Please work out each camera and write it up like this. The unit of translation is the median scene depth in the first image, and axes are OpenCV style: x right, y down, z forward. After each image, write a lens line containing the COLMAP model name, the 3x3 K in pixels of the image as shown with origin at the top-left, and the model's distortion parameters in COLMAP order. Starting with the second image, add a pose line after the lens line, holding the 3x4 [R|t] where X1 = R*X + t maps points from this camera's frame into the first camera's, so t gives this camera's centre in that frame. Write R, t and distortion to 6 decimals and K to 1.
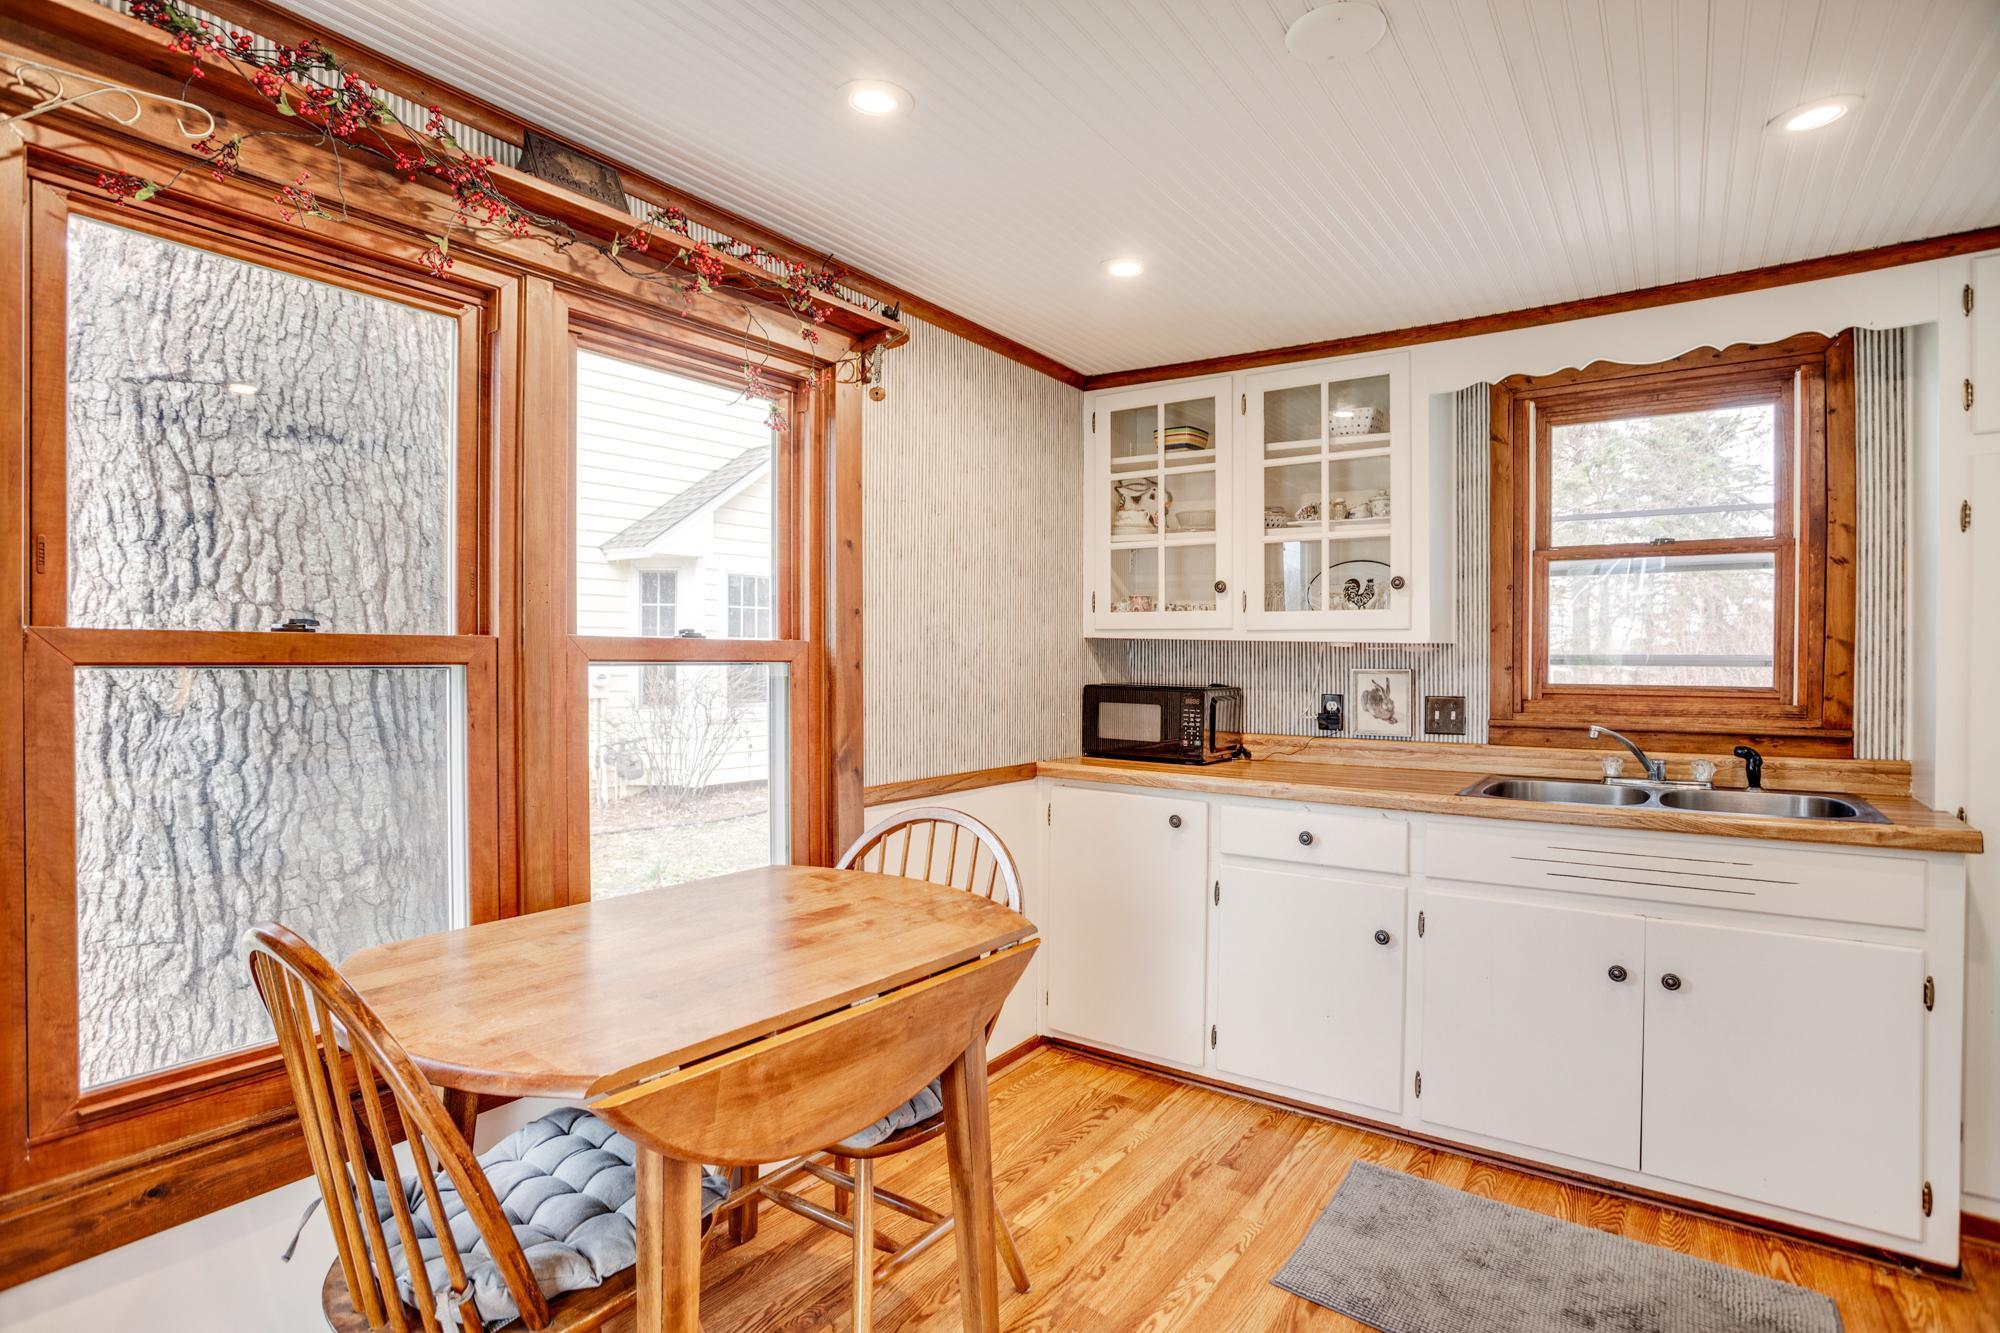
lens RADIAL K [[1014.0, 0, 984.6], [0, 1014.0, 661.6], [0, 0, 1]] dist [-0.080764, 0.034011]
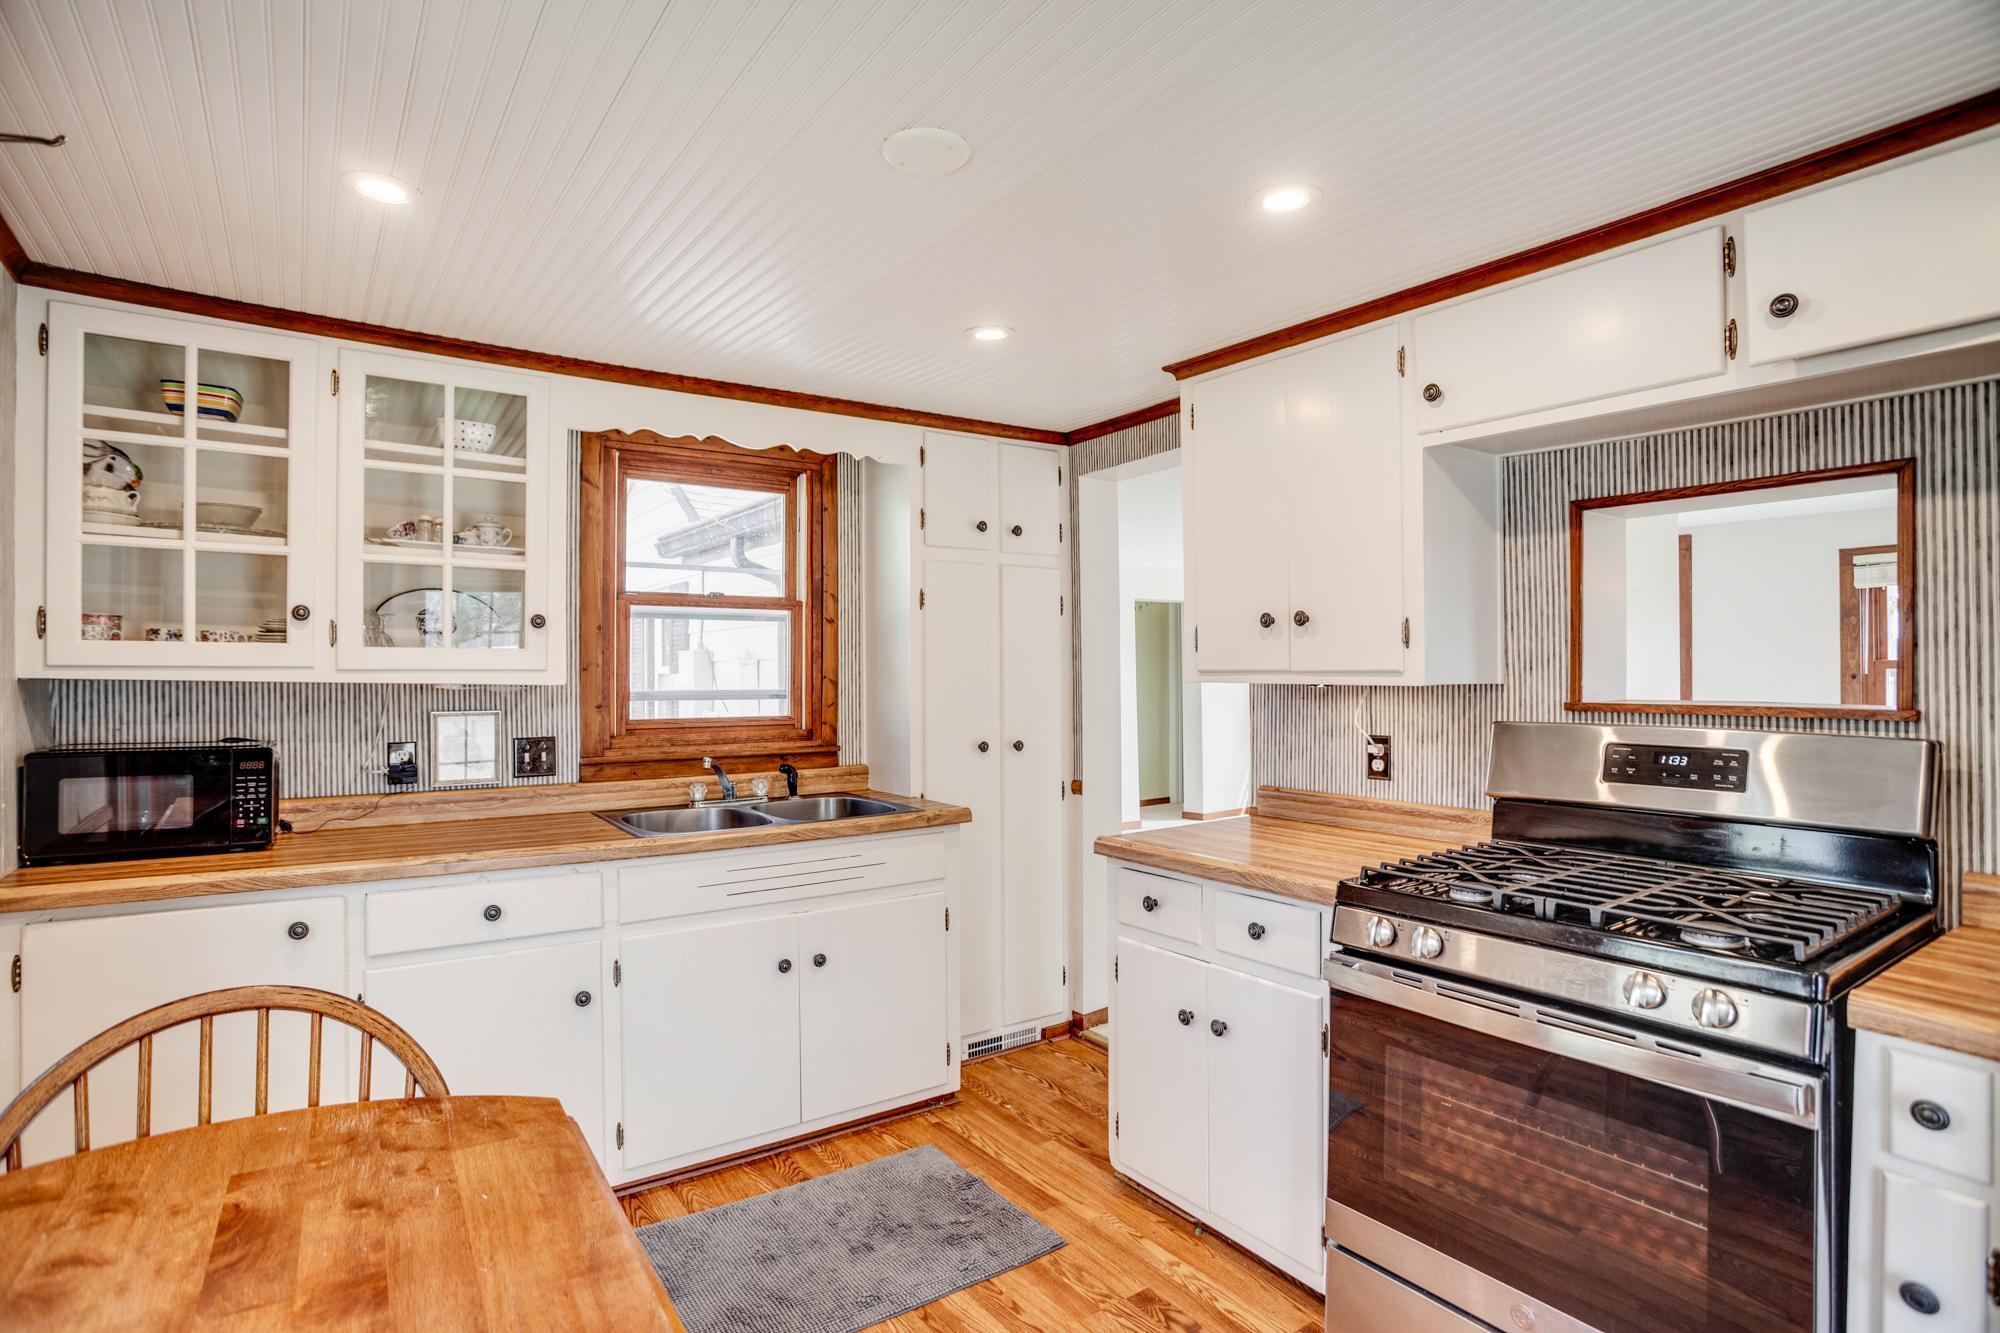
lens RADIAL K [[1014.0, 0, 984.6], [0, 1014.0, 661.6], [0, 0, 1]] dist [-0.080764, 0.034011]
pose [[0.322638, 0.004053, 0.946514, -0.332719], [0.007185, 0.999952, -0.006731, -0.030809], [-0.946495, 0.008972, 0.322593, 0.294953]]
